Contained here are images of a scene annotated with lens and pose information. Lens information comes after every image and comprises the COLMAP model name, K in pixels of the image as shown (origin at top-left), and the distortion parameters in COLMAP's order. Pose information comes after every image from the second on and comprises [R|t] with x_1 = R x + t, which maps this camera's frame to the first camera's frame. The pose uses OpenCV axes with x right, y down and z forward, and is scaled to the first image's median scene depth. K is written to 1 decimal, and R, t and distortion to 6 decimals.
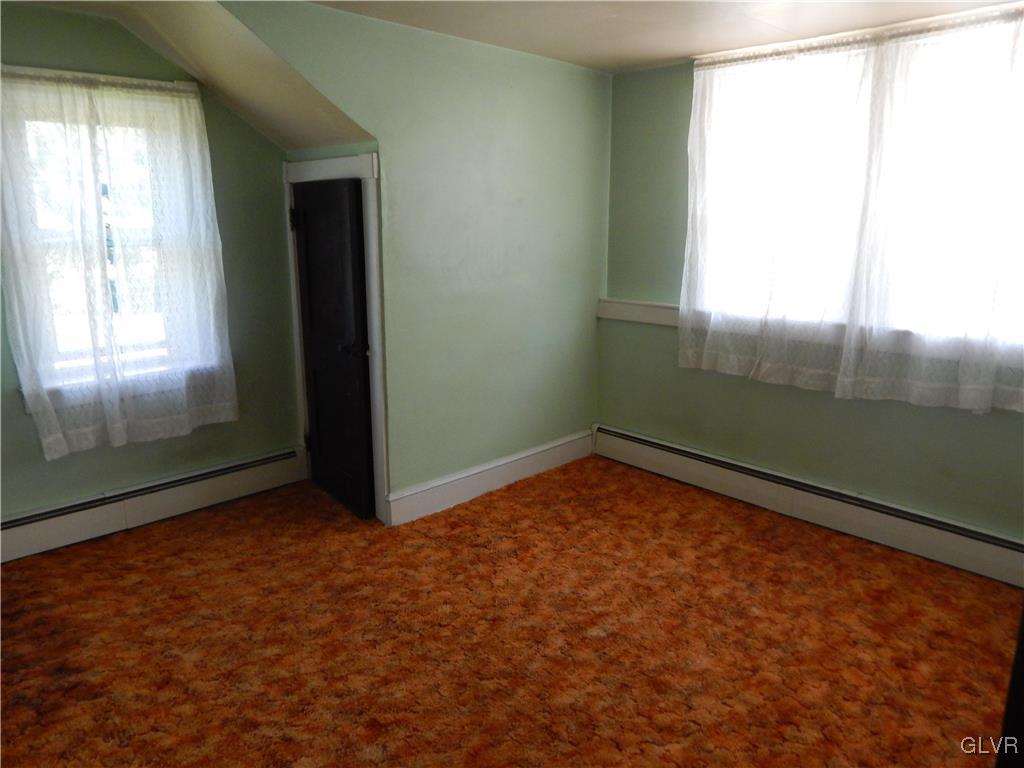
lens RADIAL K [[738.2, 0, 512.0], [0, 738.2, 384.0], [0, 0, 1]] dist [-0.004495, 0.000198]
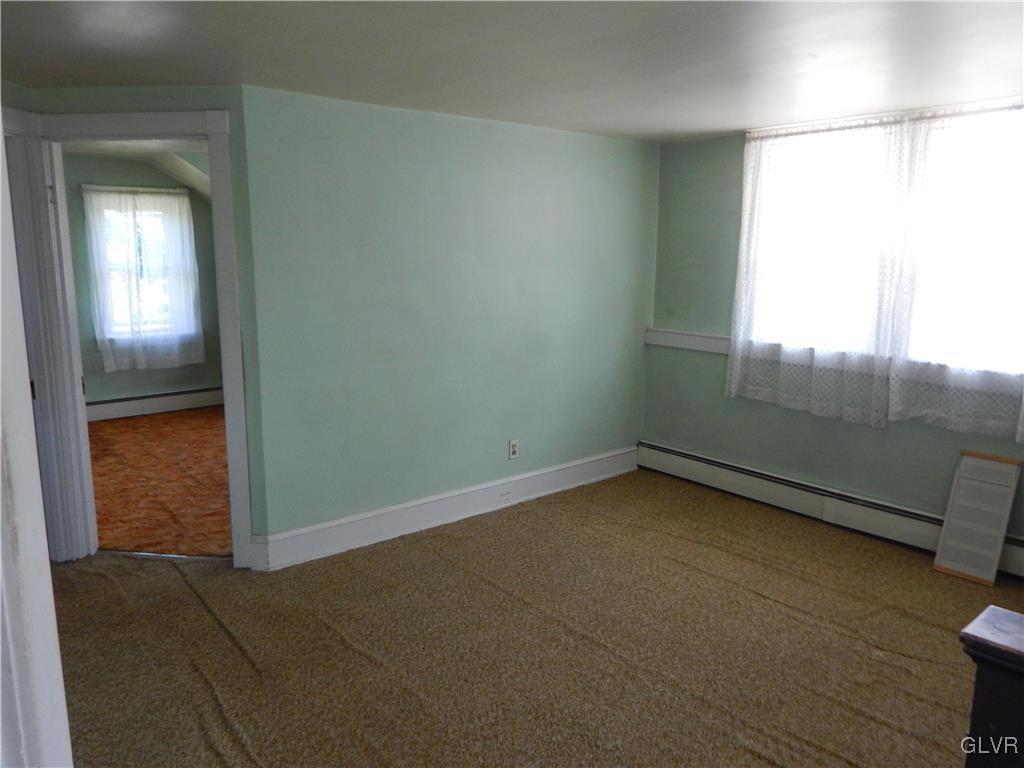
lens RADIAL K [[738.2, 0, 512.0], [0, 738.2, 384.0], [0, 0, 1]] dist [-0.004495, 0.000198]
pose [[0.996315, 0.024563, -0.082180, 0.647120], [-0.027661, 0.998941, -0.036770, 0.172440], [0.081190, 0.038908, 0.995939, -0.927299]]
